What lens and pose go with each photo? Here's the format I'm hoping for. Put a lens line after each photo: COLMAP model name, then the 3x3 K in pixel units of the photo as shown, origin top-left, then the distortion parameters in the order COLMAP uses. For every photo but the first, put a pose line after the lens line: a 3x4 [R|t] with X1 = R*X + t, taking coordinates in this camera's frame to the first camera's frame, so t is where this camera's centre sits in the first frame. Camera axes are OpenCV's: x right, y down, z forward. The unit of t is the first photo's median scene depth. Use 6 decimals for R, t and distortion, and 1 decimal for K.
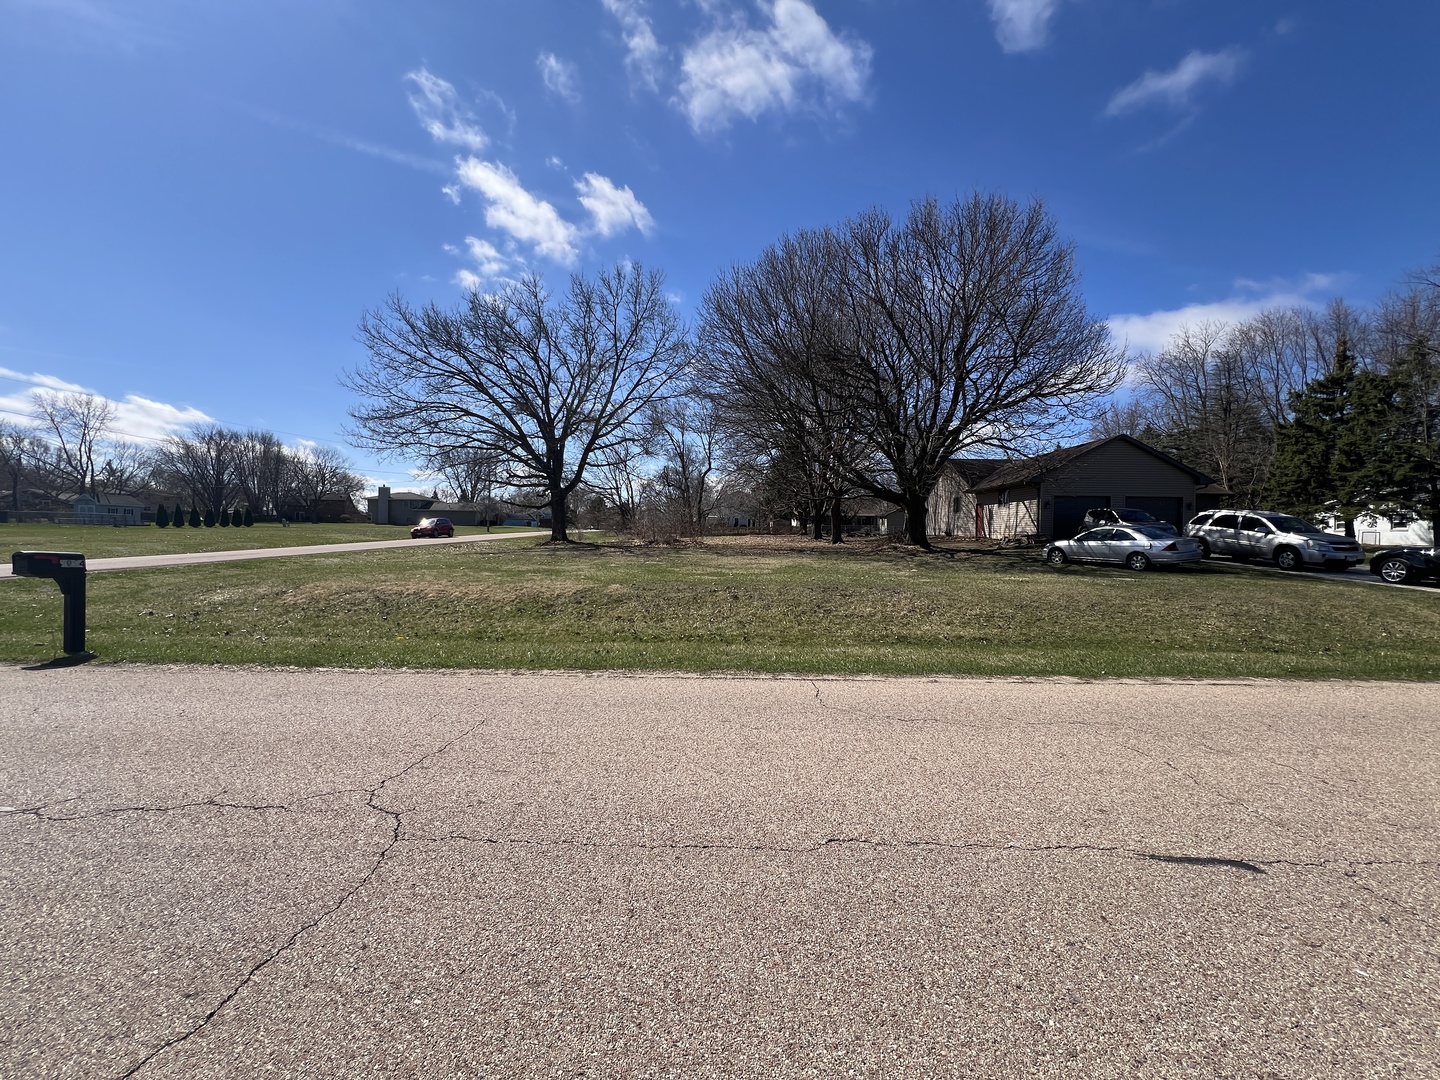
lens RADIAL K [[581.7, 0, 717.1], [0, 581.7, 537.2], [0, 0, 1]] dist [-0.000541, 0.000227]
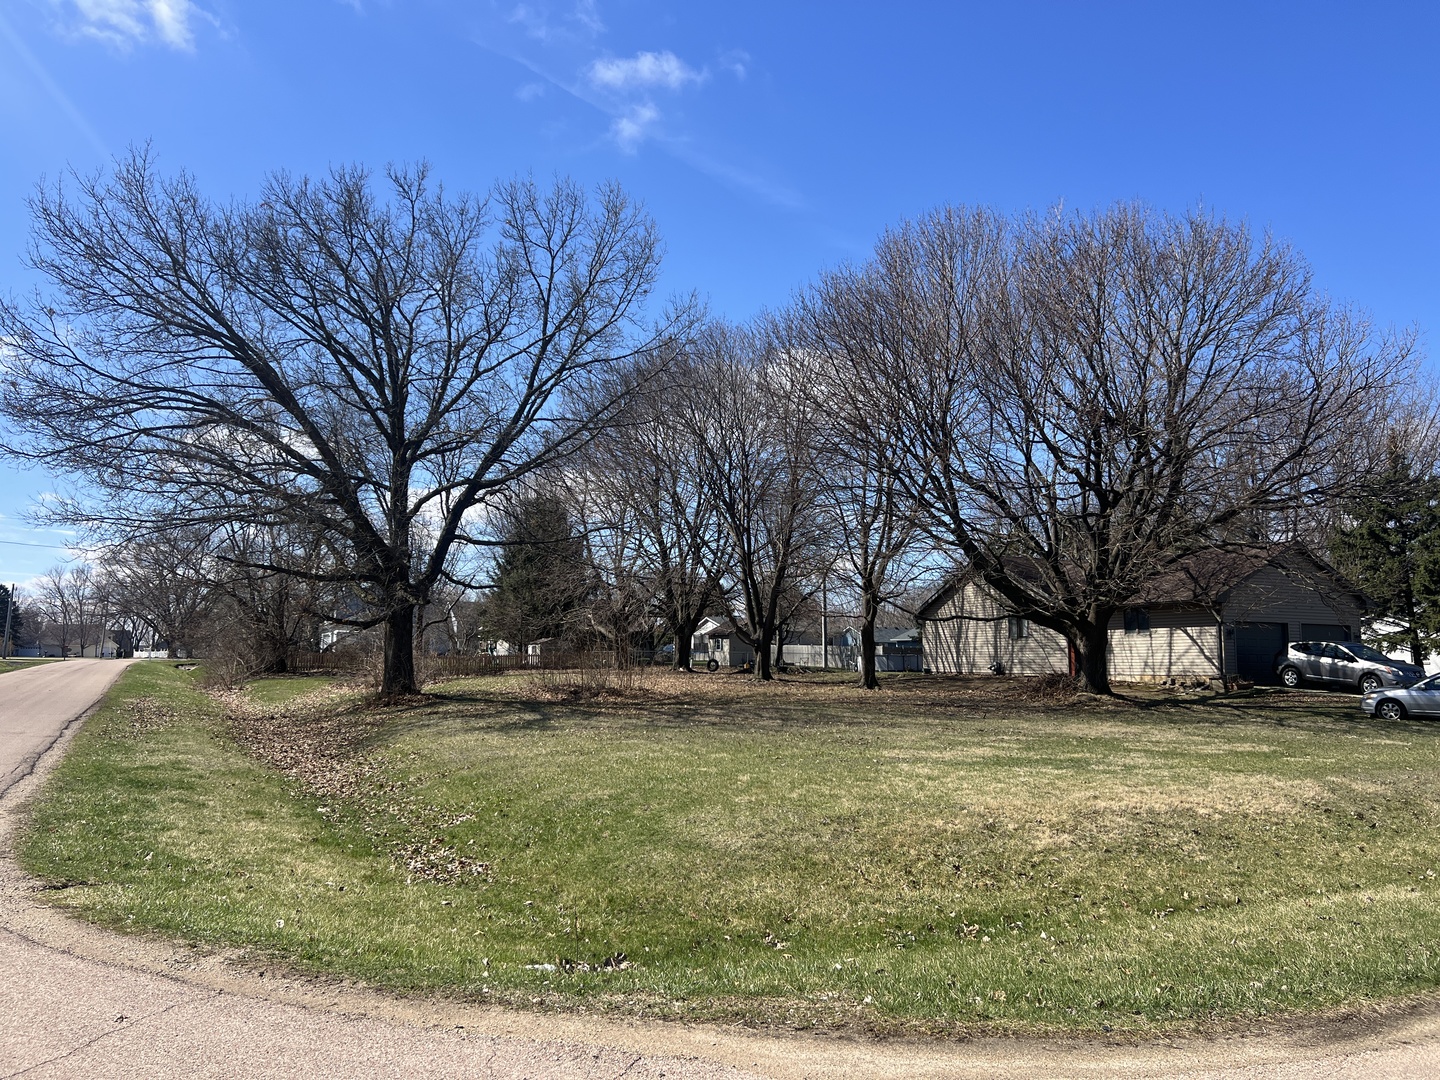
lens RADIAL K [[1103.6, 0, 715.6], [0, 1103.6, 547.2], [0, 0, 1]] dist [0.033115, -0.008476]
pose [[0.893481, 0.042758, 0.447062, -0.486229], [0.004830, 0.994485, -0.104768, -0.017755], [-0.449076, 0.095768, 0.888346, 0.054907]]
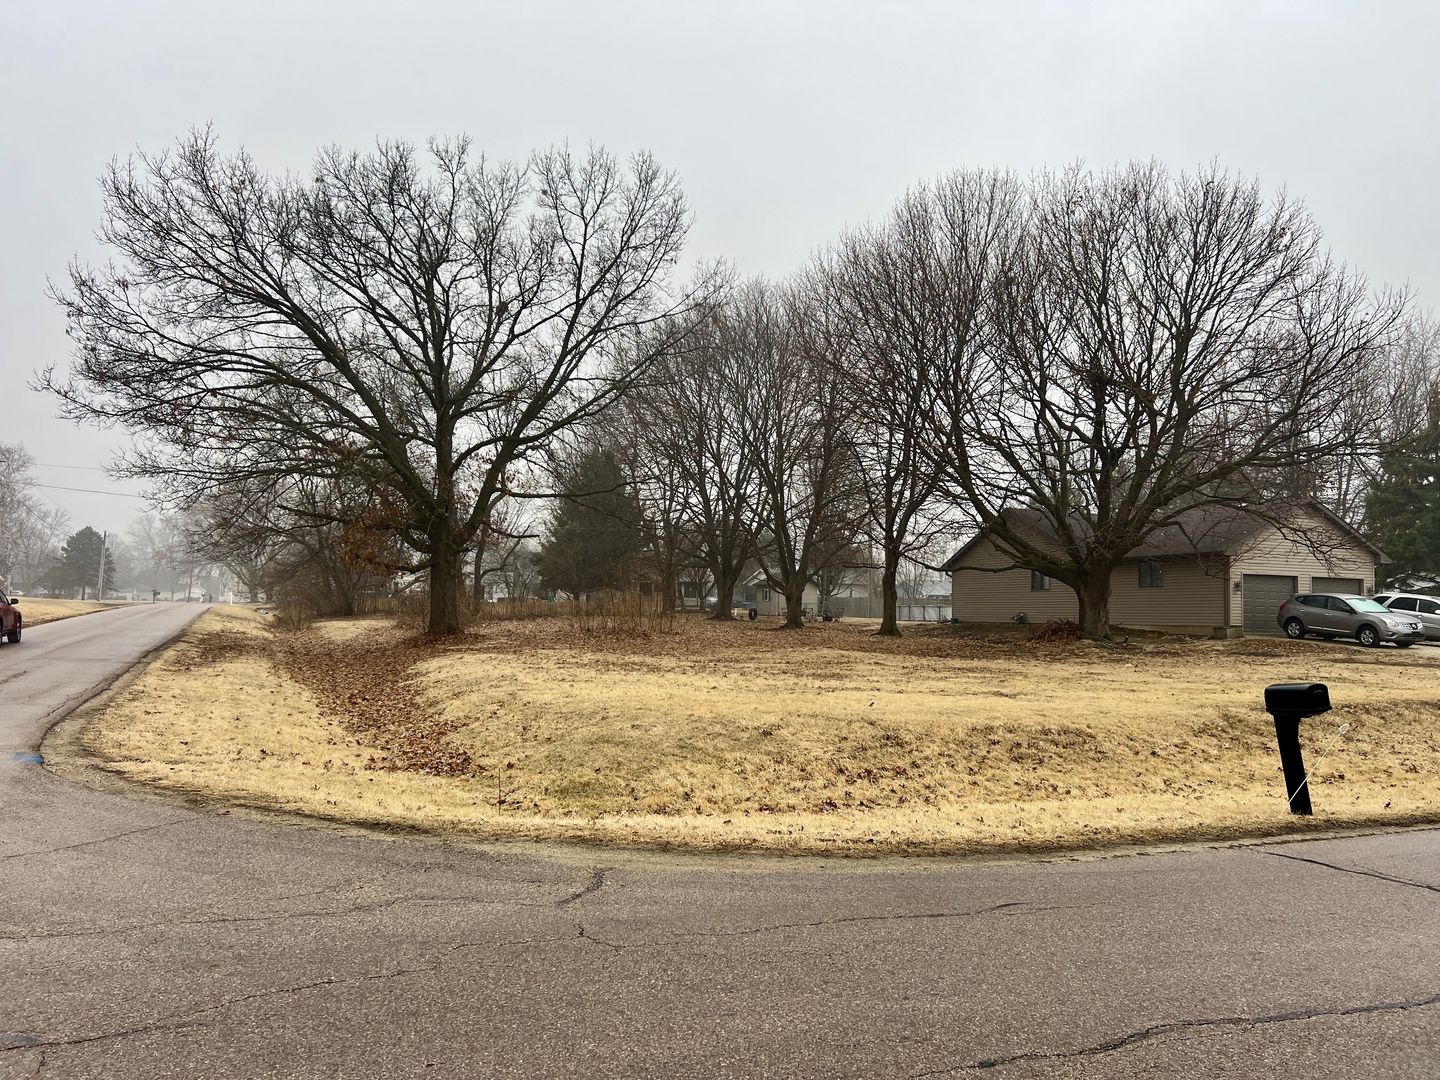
lens RADIAL K [[1091.1, 0, 719.7], [0, 1091.1, 547.4], [0, 0, 1]] dist [0.031230, -0.005411]
pose [[0.916542, 0.029469, 0.398852, -0.471826], [-0.005296, 0.998088, -0.061574, -0.012519], [-0.399904, 0.054322, 0.914946, -0.007592]]
